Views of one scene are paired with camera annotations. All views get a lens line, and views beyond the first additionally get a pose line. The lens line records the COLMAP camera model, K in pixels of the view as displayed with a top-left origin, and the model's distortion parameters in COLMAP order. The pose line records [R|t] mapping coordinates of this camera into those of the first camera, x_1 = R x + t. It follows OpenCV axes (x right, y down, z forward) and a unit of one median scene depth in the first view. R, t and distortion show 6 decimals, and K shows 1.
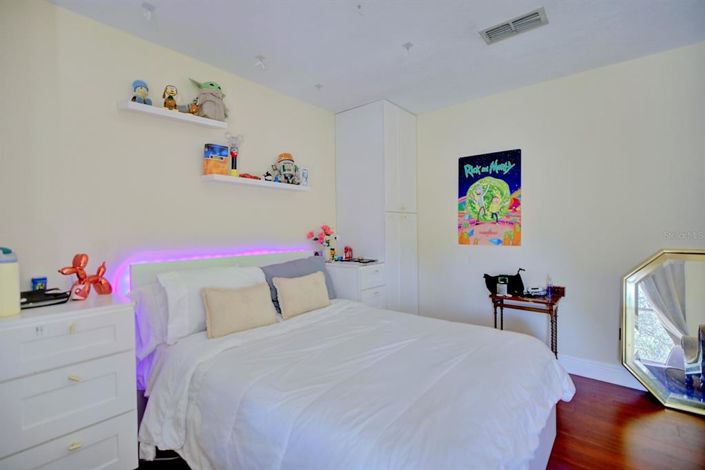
lens RADIAL K [[321.2, 0, 353.0], [0, 321.2, 235.1], [0, 0, 1]] dist [-0.003134, -0.000607]
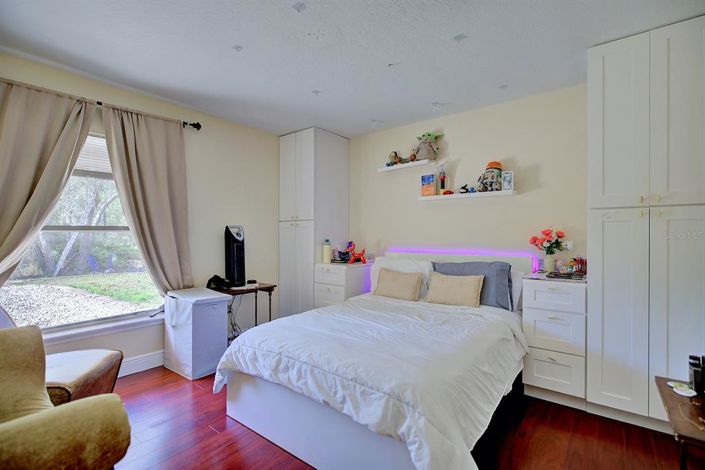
lens RADIAL K [[321.2, 0, 353.0], [0, 321.2, 235.1], [0, 0, 1]] dist [-0.003134, -0.000607]
pose [[0.038111, 0.008961, -0.999233, 0.767834], [-0.018847, 0.999788, 0.008247, -0.013858], [0.999096, 0.018518, 0.038272, 0.463200]]
